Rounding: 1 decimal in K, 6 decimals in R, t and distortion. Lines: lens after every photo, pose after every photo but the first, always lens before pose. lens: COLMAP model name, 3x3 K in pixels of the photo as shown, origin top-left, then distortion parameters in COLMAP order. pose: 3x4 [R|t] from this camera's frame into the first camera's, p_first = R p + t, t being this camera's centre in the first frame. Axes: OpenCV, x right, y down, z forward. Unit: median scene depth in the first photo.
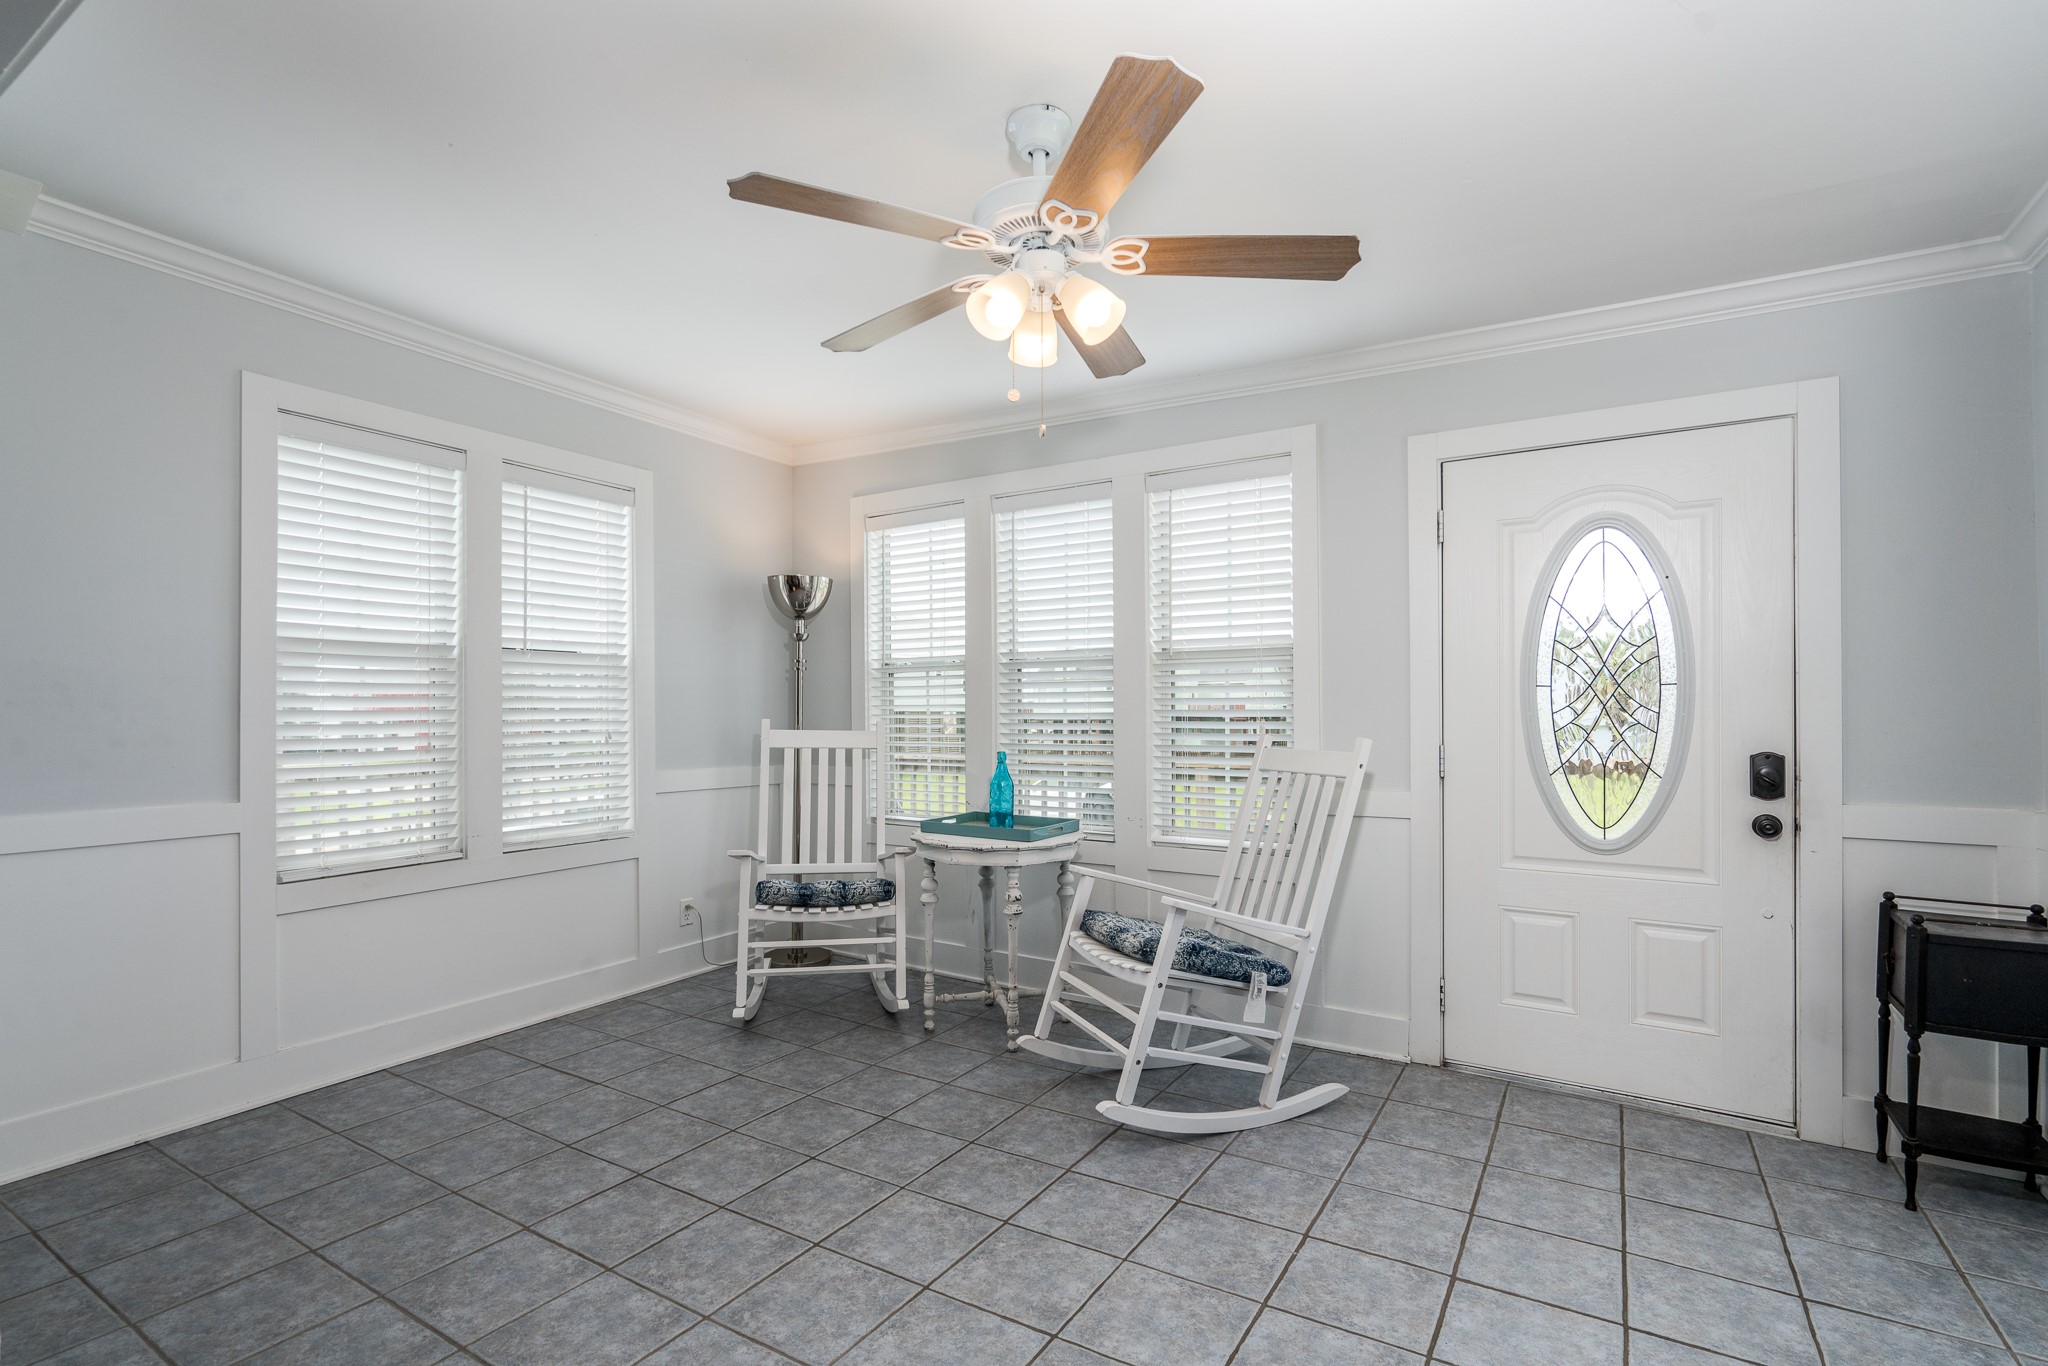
lens RADIAL K [[924.0, 0, 1038.4], [0, 924.0, 720.0], [0, 0, 1]] dist [0.014222, -0.000359]
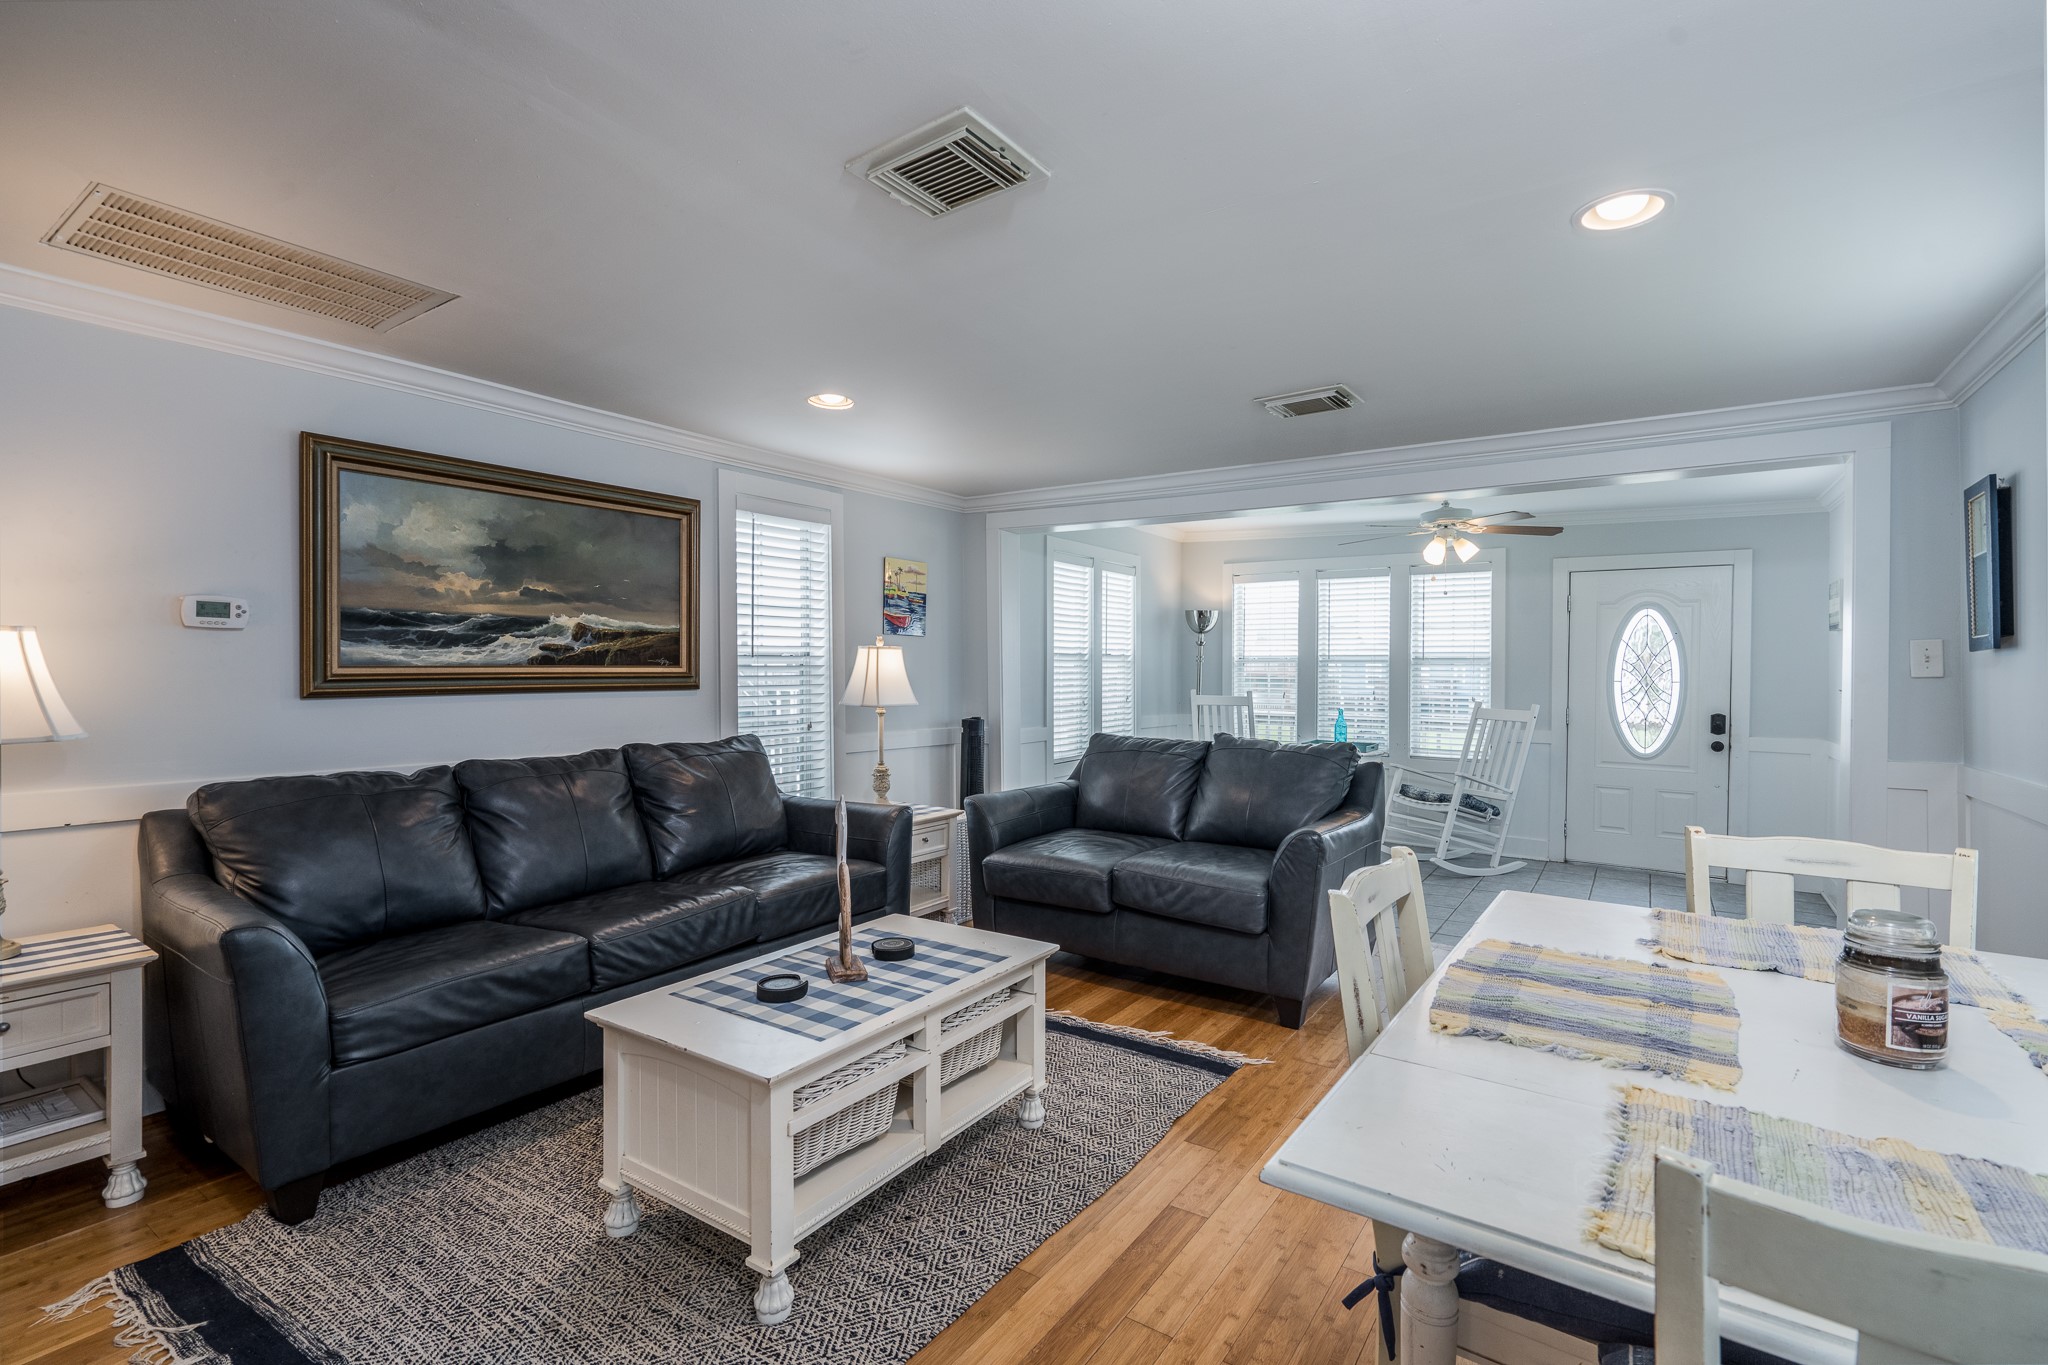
lens RADIAL K [[951.1, 0, 1038.5], [0, 951.1, 680.5], [0, 0, 1]] dist [-0.002612, 0.000382]
pose [[0.999165, 0.013722, -0.038484, -0.640031], [-0.013421, 0.999877, 0.008074, -0.034867], [0.038590, -0.007551, 0.999227, -1.123314]]
